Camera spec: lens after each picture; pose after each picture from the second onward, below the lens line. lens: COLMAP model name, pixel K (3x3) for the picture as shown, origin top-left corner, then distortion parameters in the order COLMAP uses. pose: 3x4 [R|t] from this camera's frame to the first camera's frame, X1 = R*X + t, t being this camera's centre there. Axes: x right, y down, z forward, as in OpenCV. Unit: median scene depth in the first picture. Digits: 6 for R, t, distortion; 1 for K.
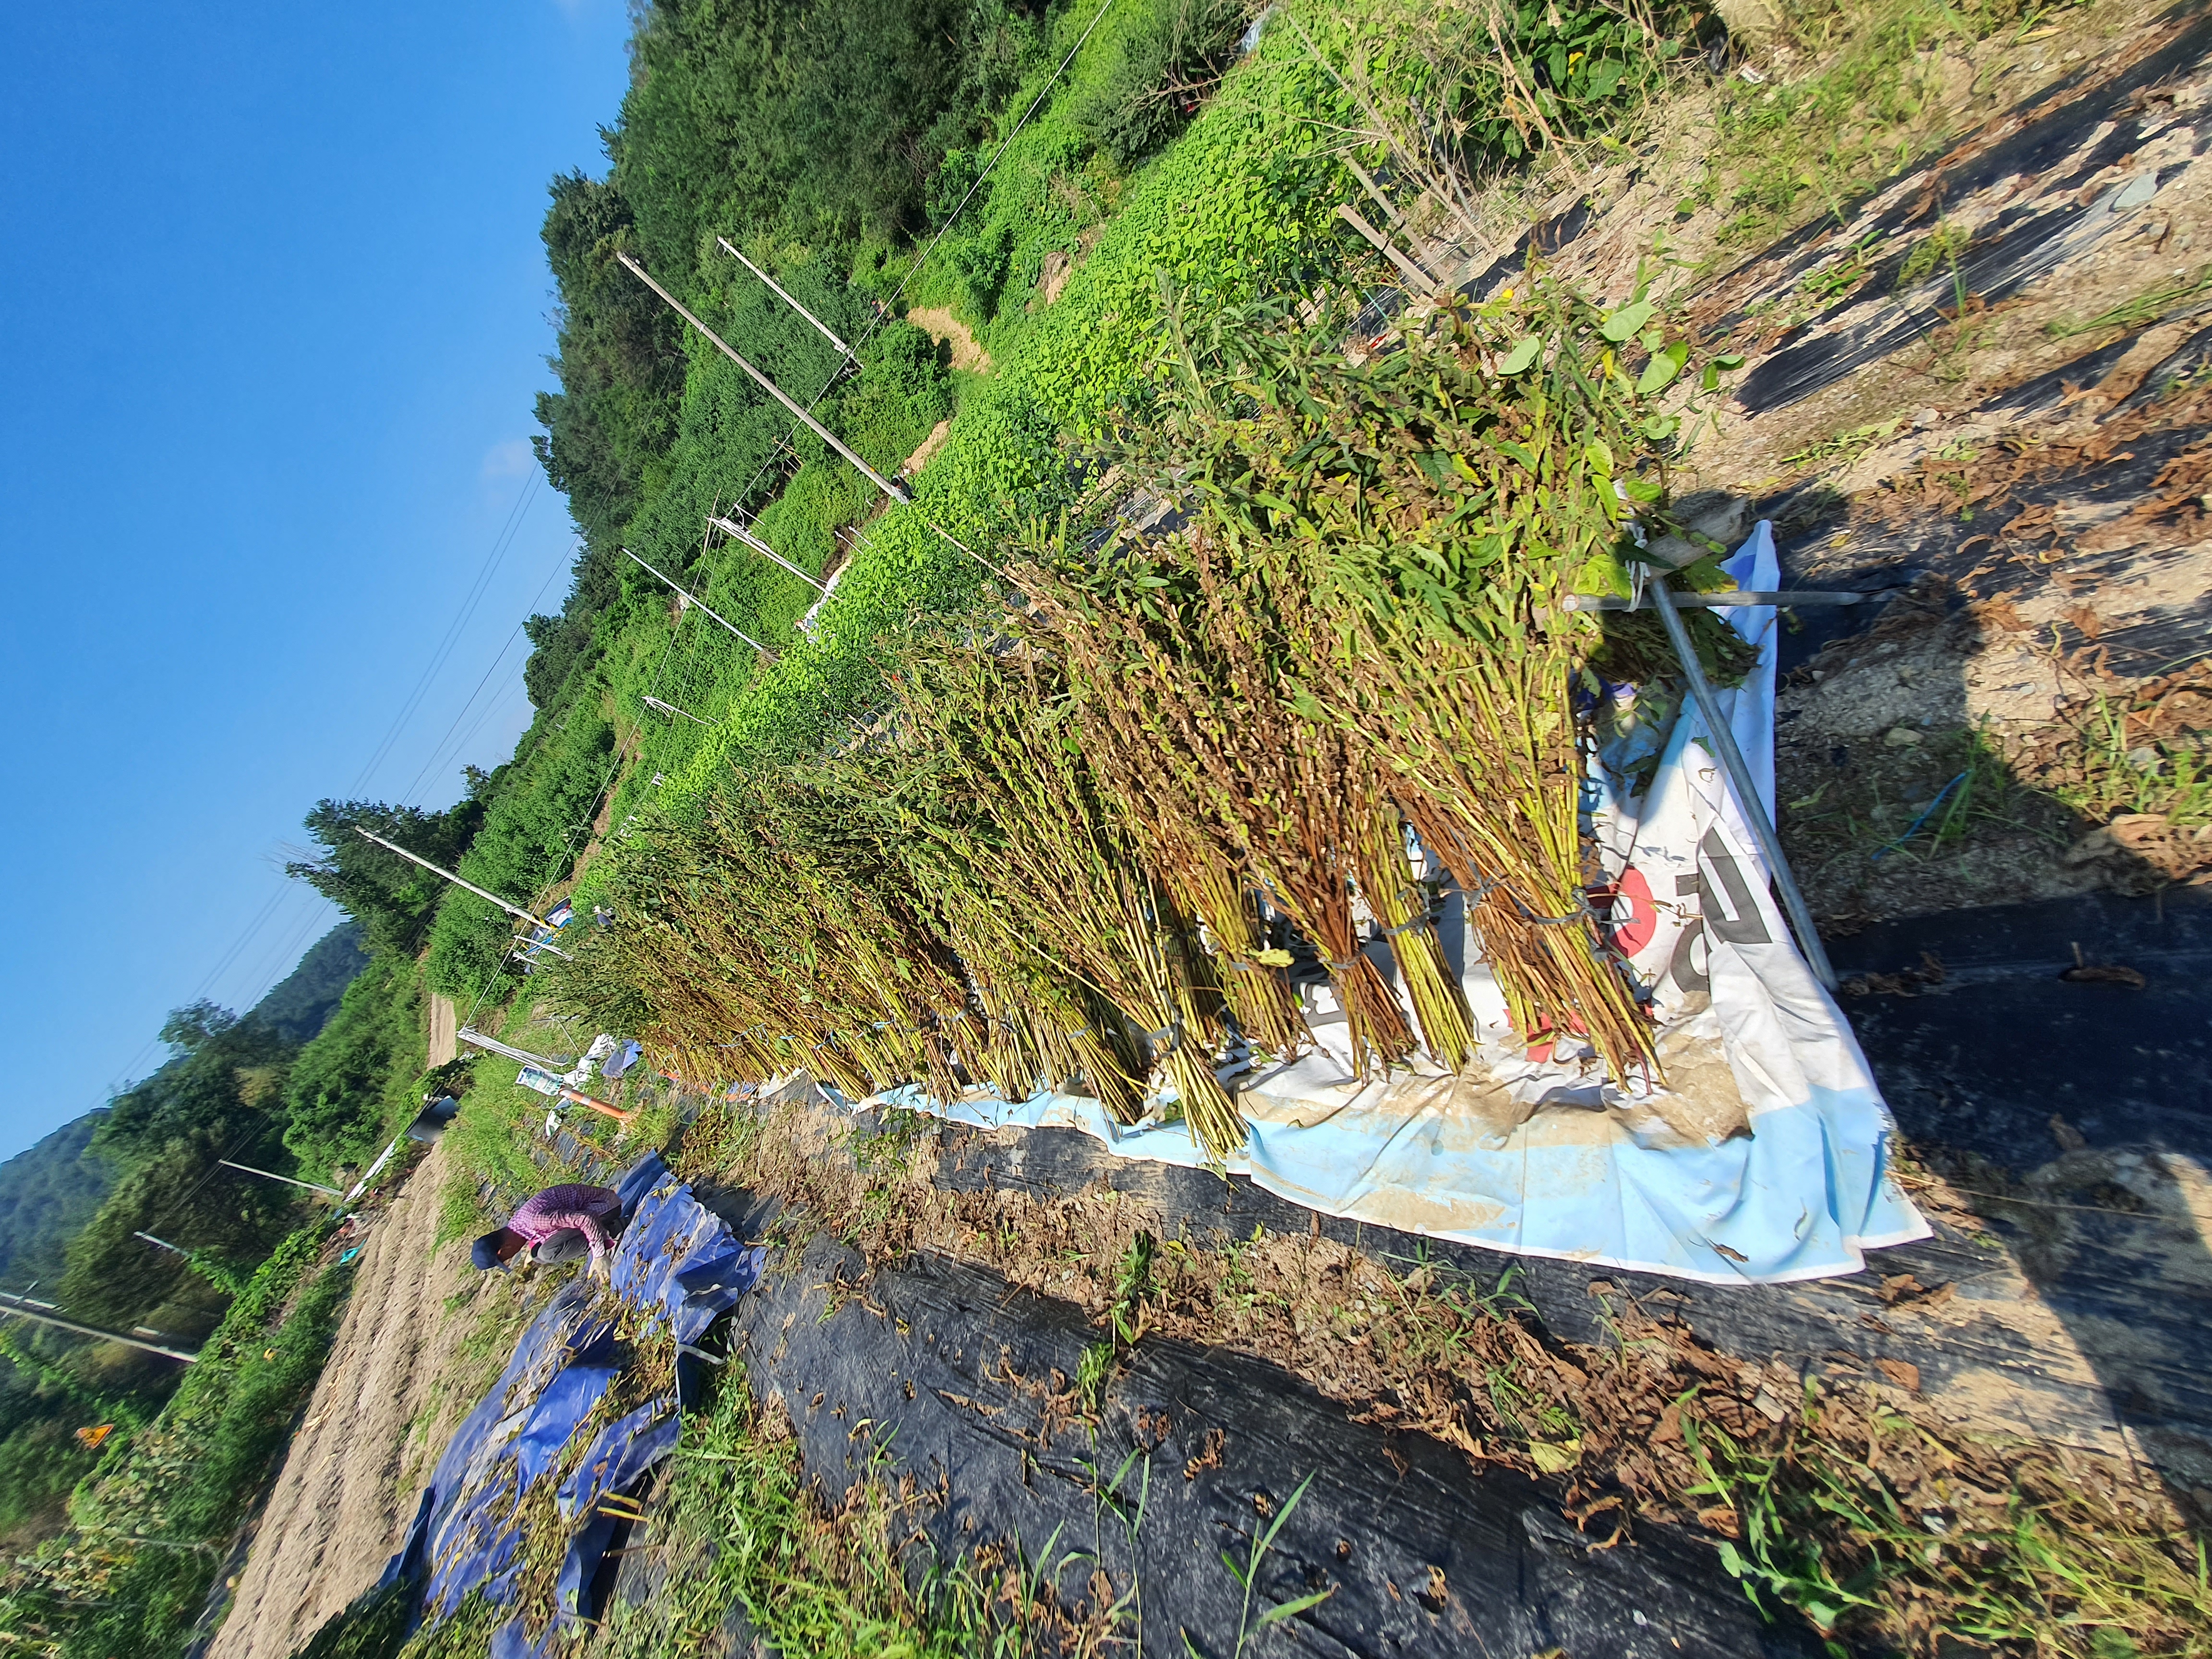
lens RADIAL K [[886.9, 0, 1115.2], [0, 886.9, 848.6], [0, 0, 1]] dist [0.001095, -0.000613]
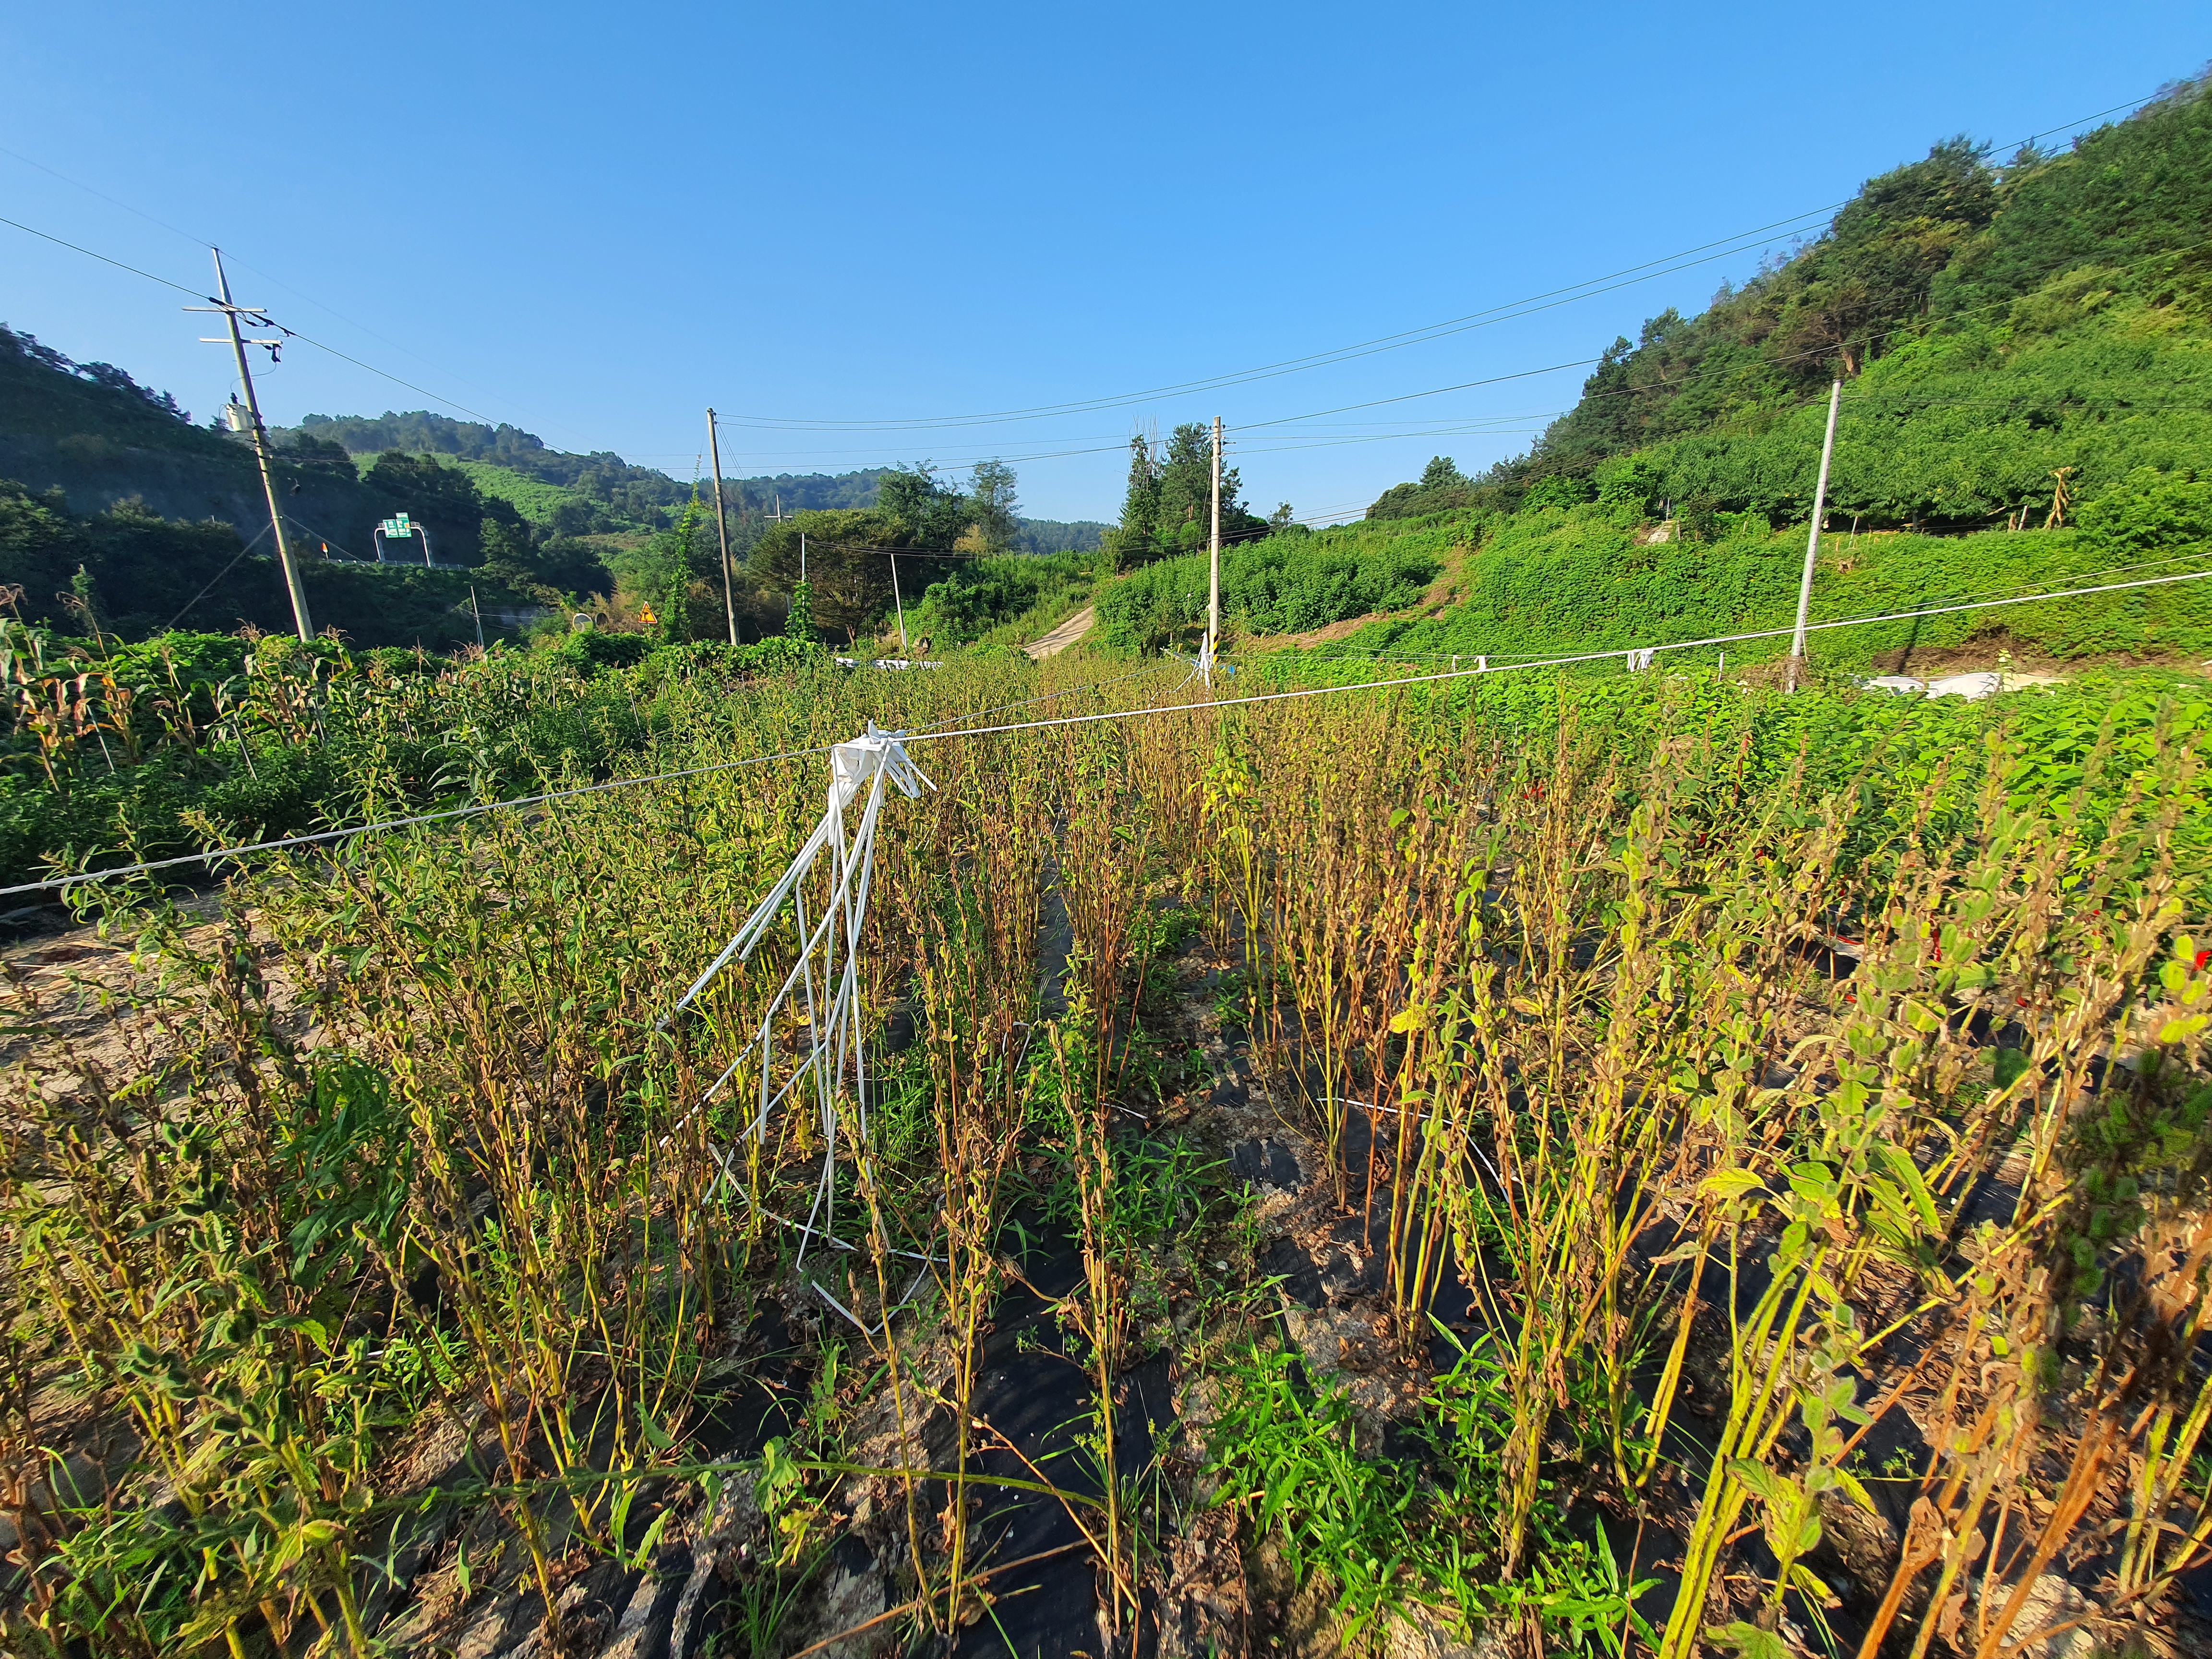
lens RADIAL K [[886.9, 0, 1115.2], [0, 886.9, 848.6], [0, 0, 1]] dist [0.001095, -0.000613]
pose [[0.399231, 0.825641, -0.398662, -0.075889], [-0.817589, 0.517371, 0.252736, 0.017744], [0.414925, 0.225042, 0.881586, 0.107086]]
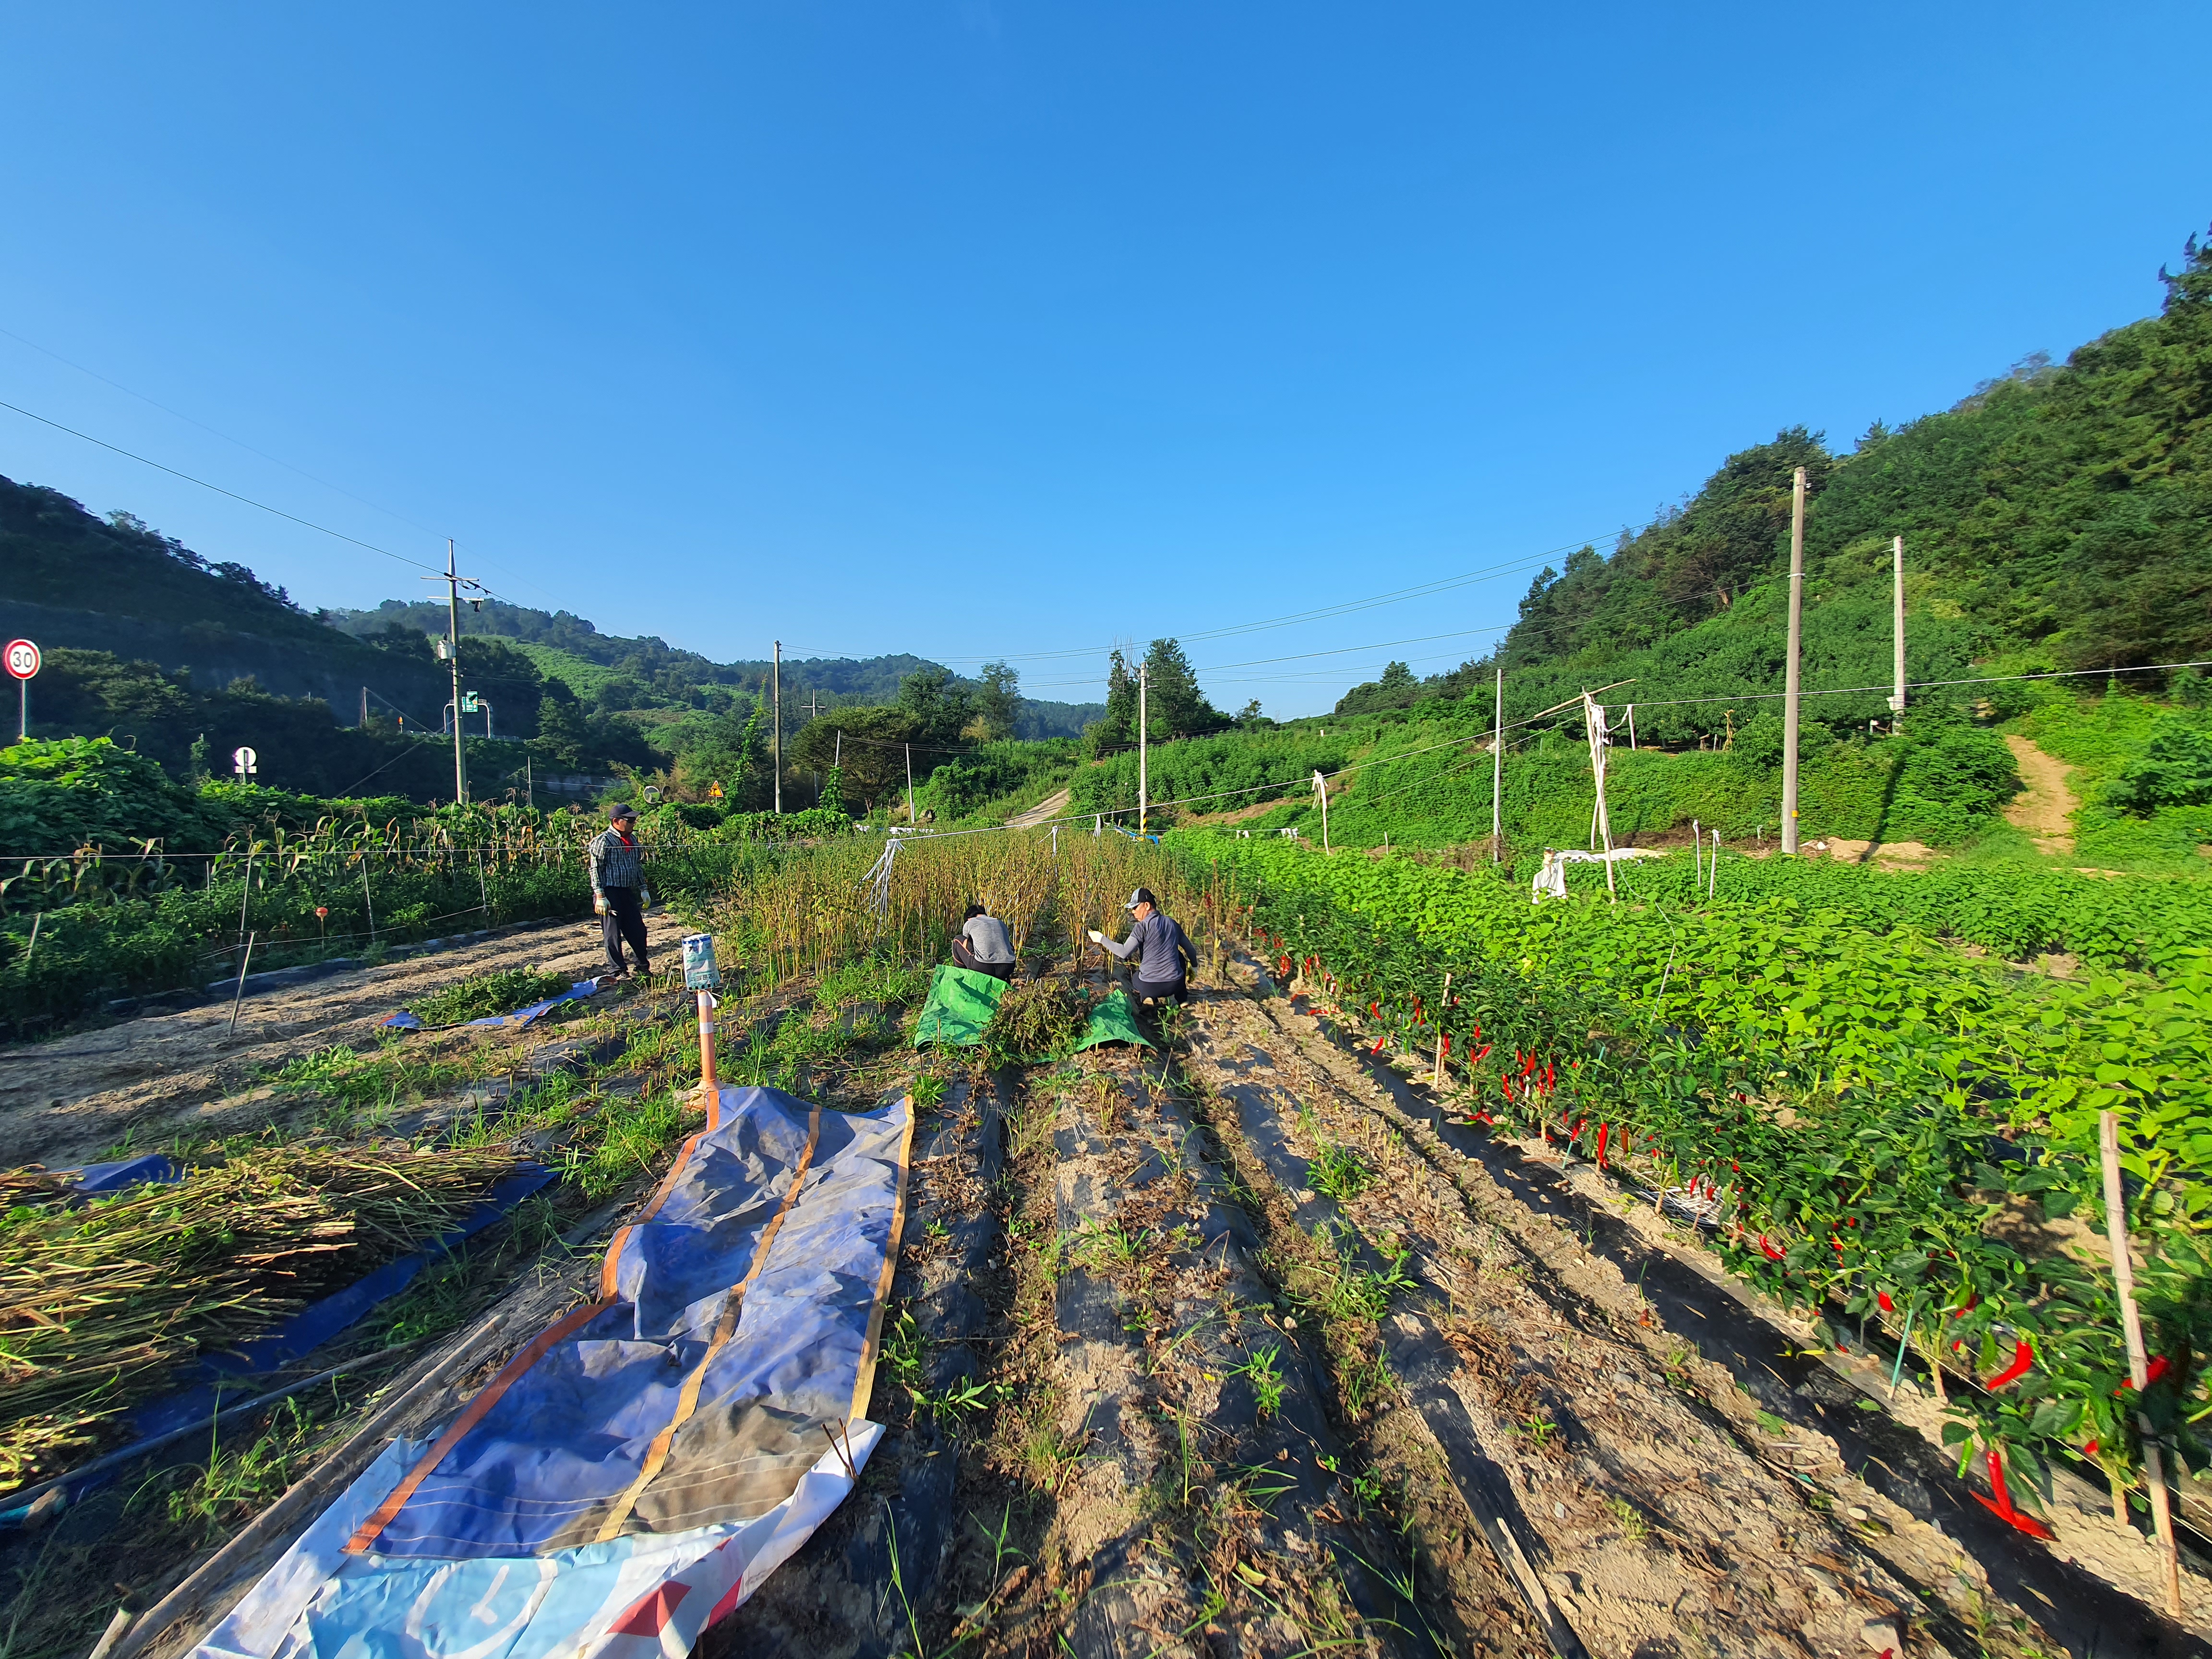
lens RADIAL K [[886.9, 0, 1115.2], [0, 886.9, 848.6], [0, 0, 1]] dist [0.001095, -0.000613]
pose [[0.382939, 0.742151, -0.550064, -0.015635], [-0.826751, 0.540983, 0.154336, -0.013311], [0.412116, 0.395664, 0.820738, 0.042993]]
